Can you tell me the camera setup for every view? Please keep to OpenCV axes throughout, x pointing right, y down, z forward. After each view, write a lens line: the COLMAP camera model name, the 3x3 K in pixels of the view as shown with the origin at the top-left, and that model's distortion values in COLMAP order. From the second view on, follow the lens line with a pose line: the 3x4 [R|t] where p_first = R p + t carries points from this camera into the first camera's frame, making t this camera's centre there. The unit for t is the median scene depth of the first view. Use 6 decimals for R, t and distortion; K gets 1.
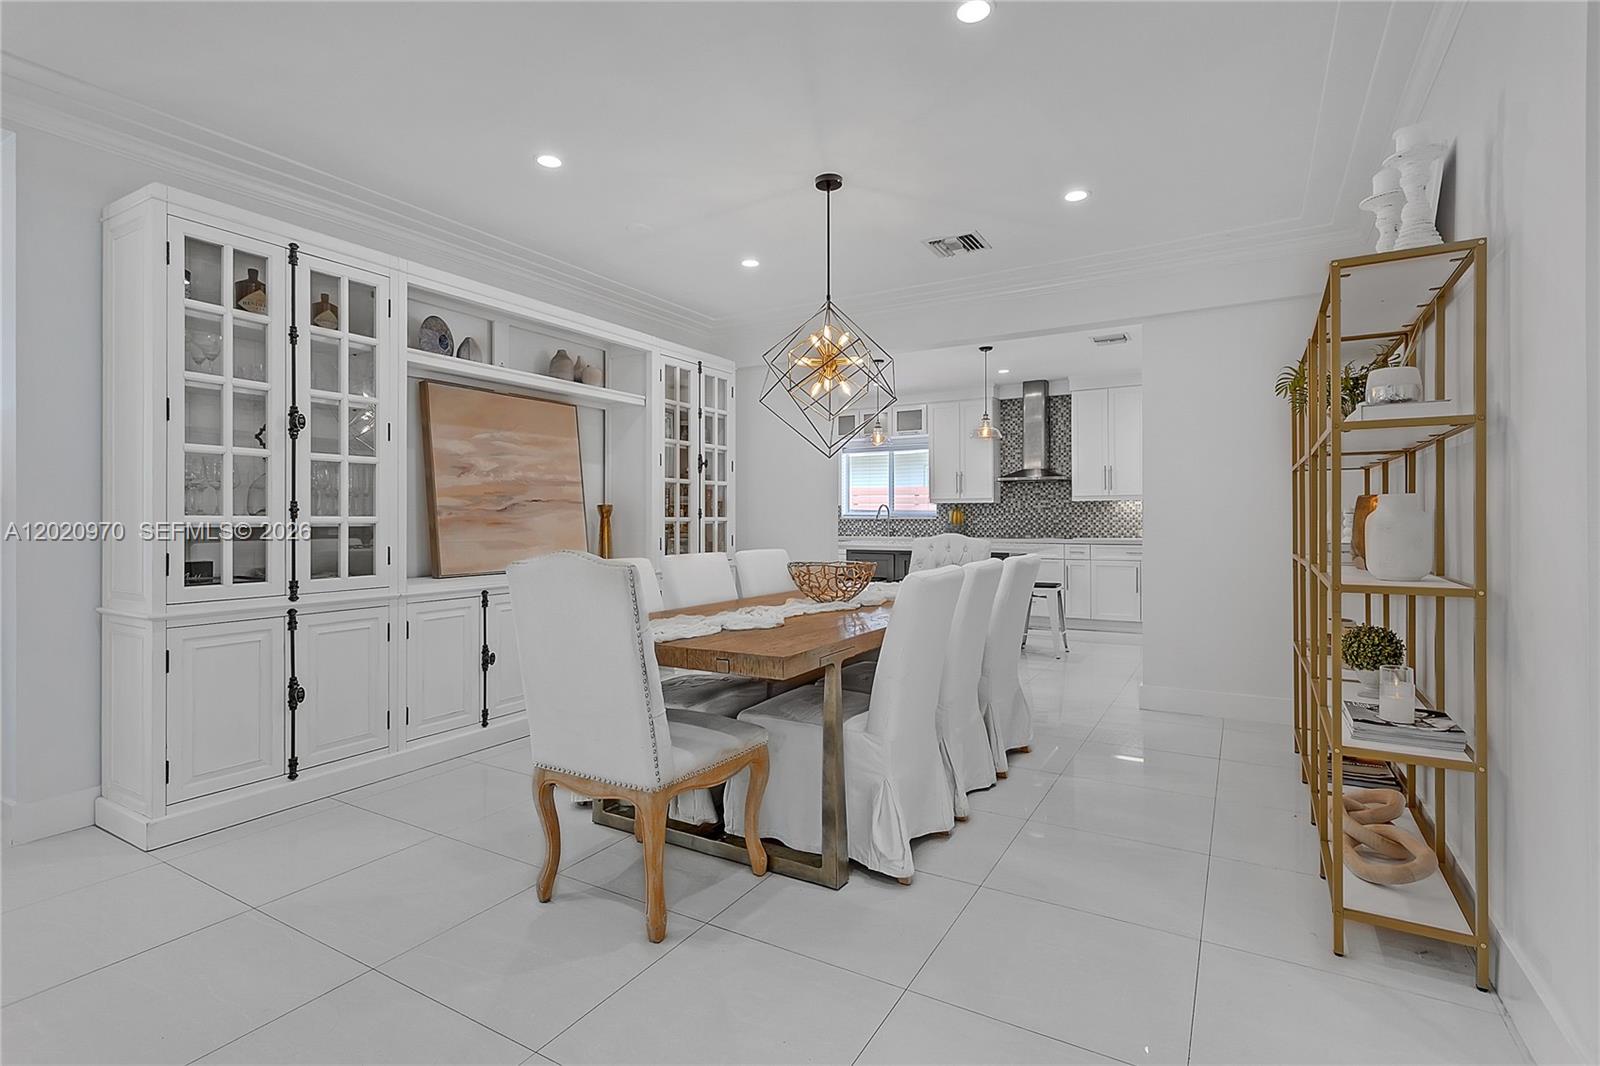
lens RADIAL K [[761.0, 0, 798.7], [0, 761.0, 528.0], [0, 0, 1]] dist [-0.000736, 0.000338]
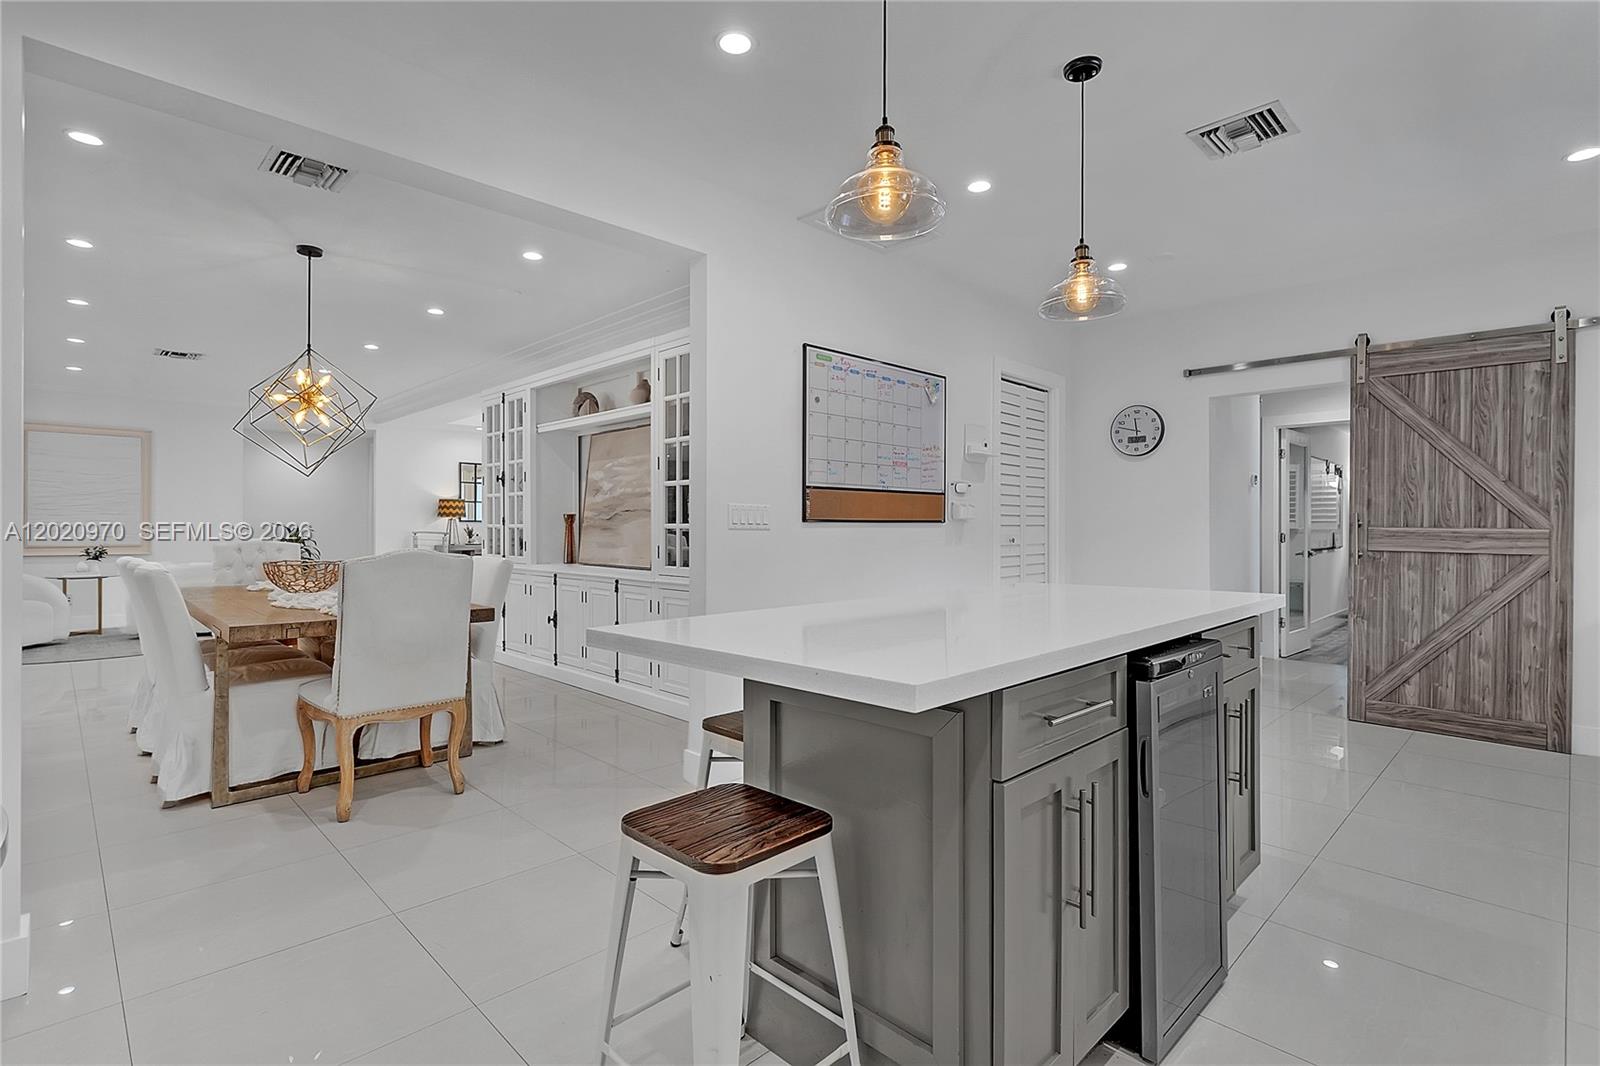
lens RADIAL K [[761.0, 0, 797.2], [0, 761.0, 525.1], [0, 0, 1]] dist [-0.000736, 0.000338]
pose [[-0.249901, -0.008003, -0.968238, 0.805939], [-0.018767, 0.999818, -0.003420, -0.014607], [0.968089, 0.017316, -0.250006, 1.643002]]
